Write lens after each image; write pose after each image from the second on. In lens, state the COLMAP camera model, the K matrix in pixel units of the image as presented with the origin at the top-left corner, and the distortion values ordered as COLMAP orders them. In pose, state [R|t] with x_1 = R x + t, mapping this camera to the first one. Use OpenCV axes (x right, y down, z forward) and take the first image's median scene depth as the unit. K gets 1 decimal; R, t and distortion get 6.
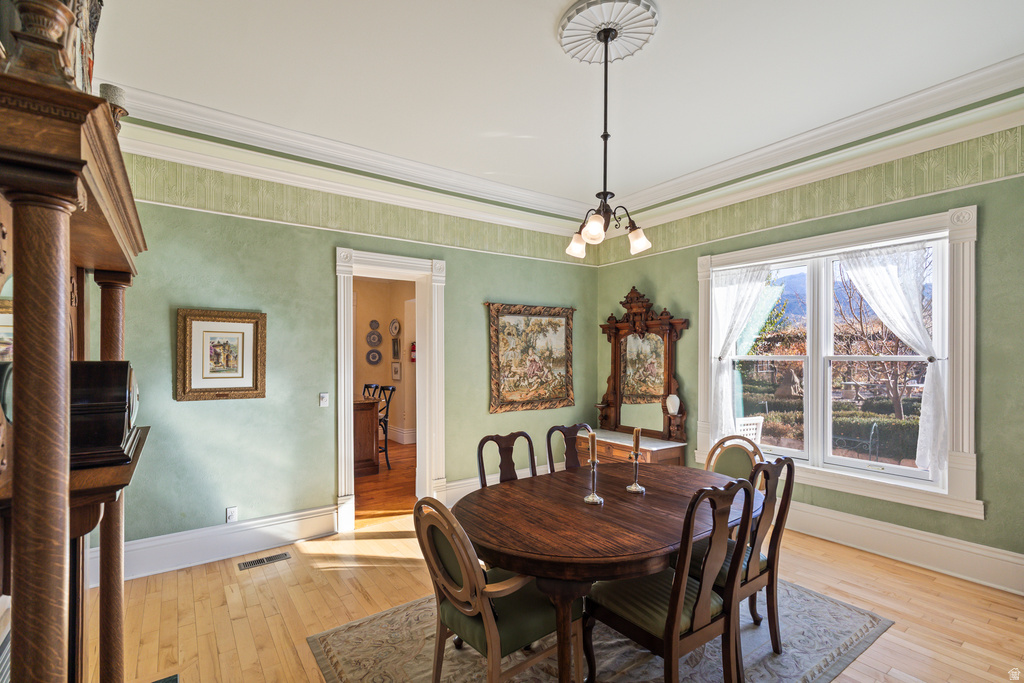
lens RADIAL K [[463.3, 0, 511.0], [0, 463.3, 356.2], [0, 0, 1]] dist [0.005860, -0.001685]
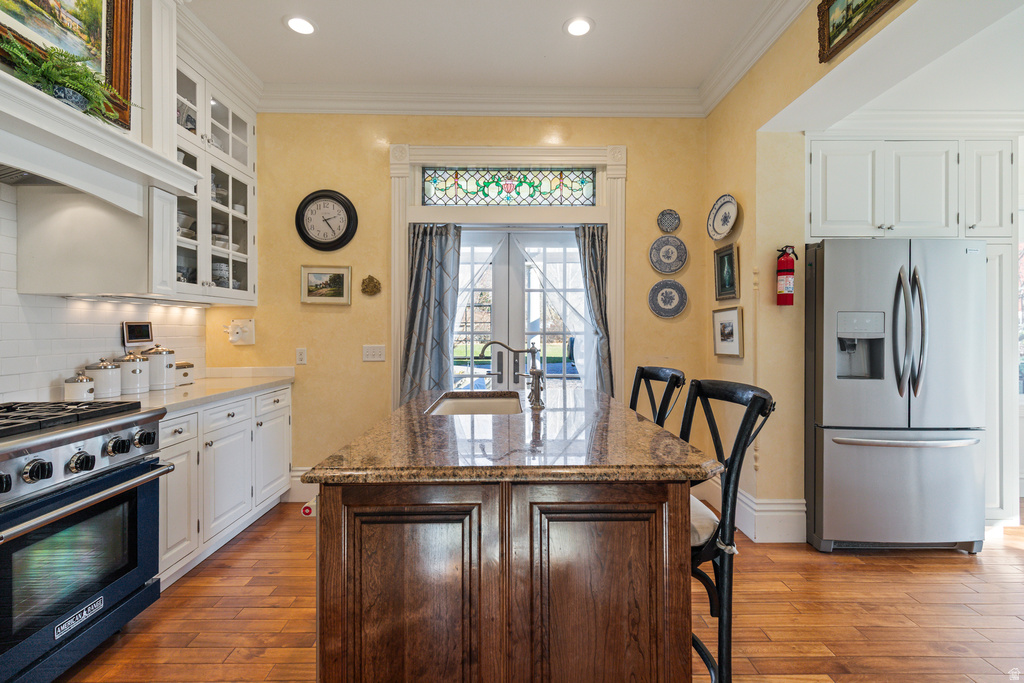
lens RADIAL K [[463.3, 0, 509.9], [0, 463.3, 327.7], [0, 0, 1]] dist [0.005860, -0.001685]
pose [[0.814186, -0.001868, -0.580601, -0.172735], [0.000894, 0.999998, -0.001963, 0.028987], [0.580604, 0.001079, 0.814186, 0.589805]]
